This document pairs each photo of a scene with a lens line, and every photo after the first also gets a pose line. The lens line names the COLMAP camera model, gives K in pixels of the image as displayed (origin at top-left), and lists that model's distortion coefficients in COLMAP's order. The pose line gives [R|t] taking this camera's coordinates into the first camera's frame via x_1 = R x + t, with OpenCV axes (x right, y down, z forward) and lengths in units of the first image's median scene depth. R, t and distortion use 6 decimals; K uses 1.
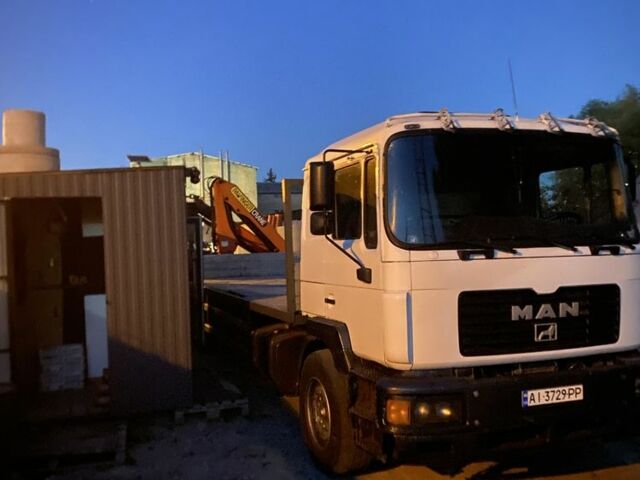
lens RADIAL K [[632.0, 0, 294.3], [0, 632.0, 227.8], [0, 0, 1]] dist [0.002113, -0.002246]
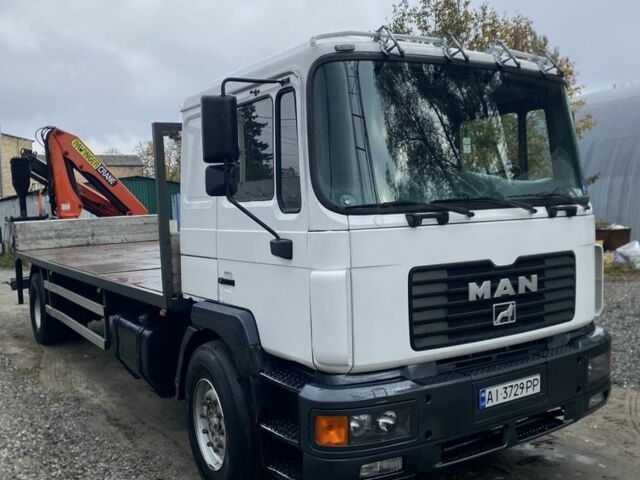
lens RADIAL K [[647.2, 0, 300.4], [0, 647.2, 225.6], [0, 0, 1]] dist [0.051389, -0.009037]
pose [[0.970125, -0.018725, 0.241882, -0.053115], [0.004711, 0.998283, 0.058386, 0.003685], [-0.242560, -0.055502, 0.968548, 0.262737]]
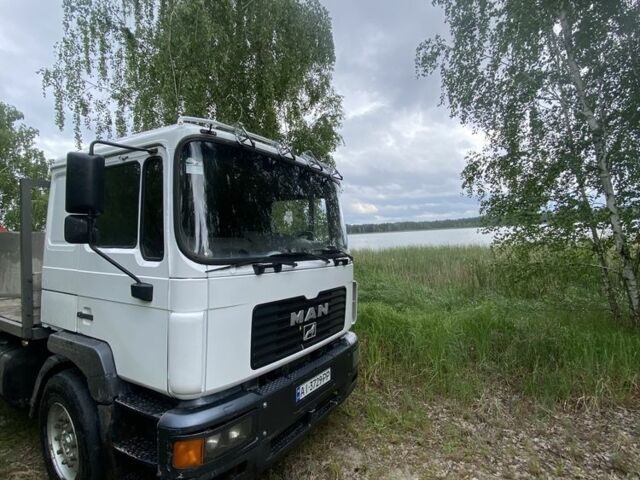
lens RADIAL K [[341.0, 0, 323.8], [0, 341.0, 238.6], [0, 0, 1]] dist [-0.002751, -0.000620]
pose [[0.751551, 0.038360, 0.658558, -0.012604], [-0.045692, 0.998937, -0.006043, -0.006125], [-0.658090, -0.025550, 0.752505, 0.500058]]
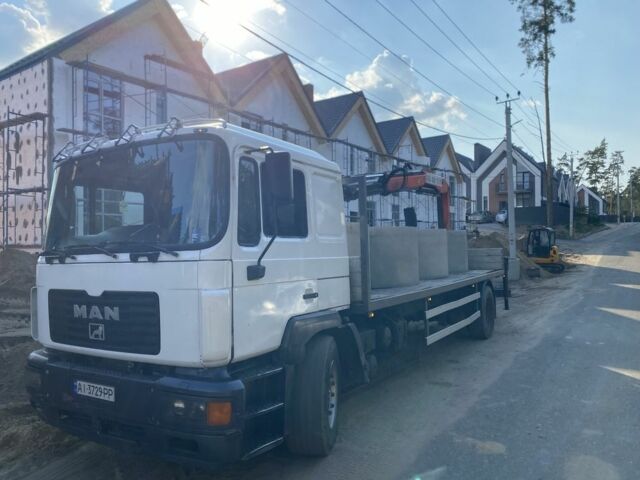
lens RADIAL K [[482.6, 0, 305.1], [0, 482.6, 241.0], [0, 0, 1]] dist [-0.007702, -0.003729]
pose [[0.649804, -0.014218, -0.759969, 1.253114], [0.035536, 0.999300, 0.011689, 0.012208], [0.759270, -0.034602, 0.649855, 0.734059]]
